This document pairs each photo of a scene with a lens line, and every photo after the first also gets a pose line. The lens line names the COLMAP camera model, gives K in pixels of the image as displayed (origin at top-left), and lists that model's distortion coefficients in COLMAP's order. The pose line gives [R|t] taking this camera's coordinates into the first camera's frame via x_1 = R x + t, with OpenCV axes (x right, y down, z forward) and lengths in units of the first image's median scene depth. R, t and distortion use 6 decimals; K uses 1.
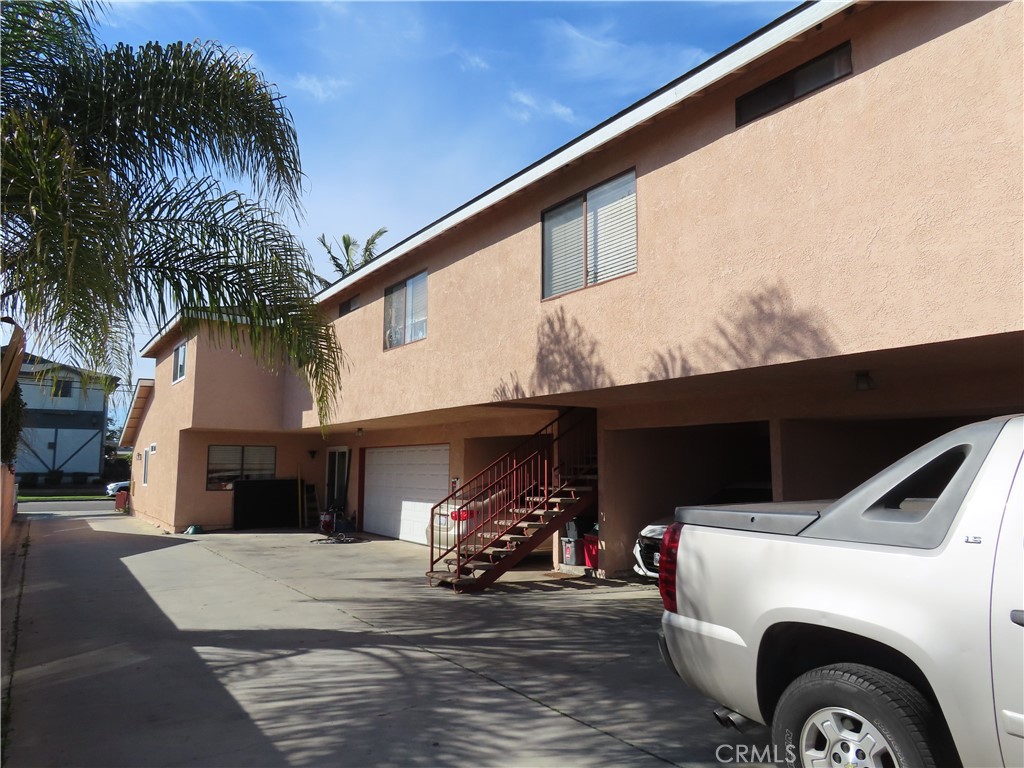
lens RADIAL K [[665.4, 0, 512.0], [0, 665.4, 384.0], [0, 0, 1]] dist [-0.019548, 0.000264]
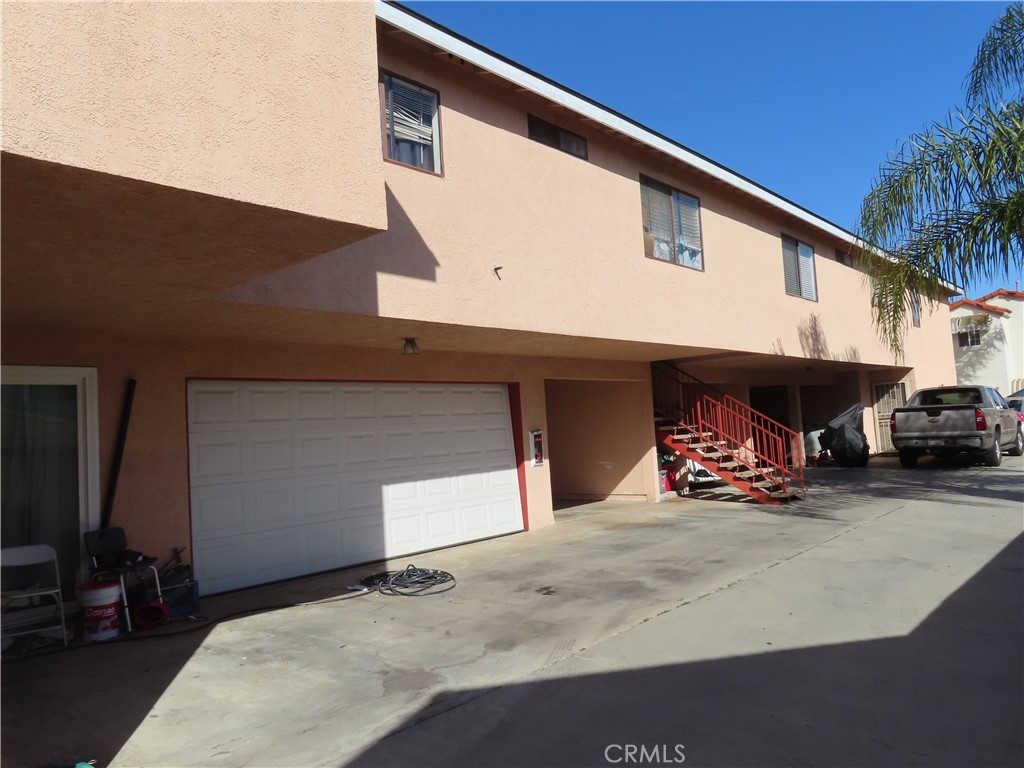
lens RADIAL K [[741.3, 0, 512.0], [0, 741.3, 384.0], [0, 0, 1]] dist [-0.007321, 0.002328]
pose [[-0.227047, 0.070957, 0.971295, -0.713805], [-0.064555, 0.994052, -0.087709, 0.131891], [-0.971742, -0.082616, -0.221116, 0.973016]]
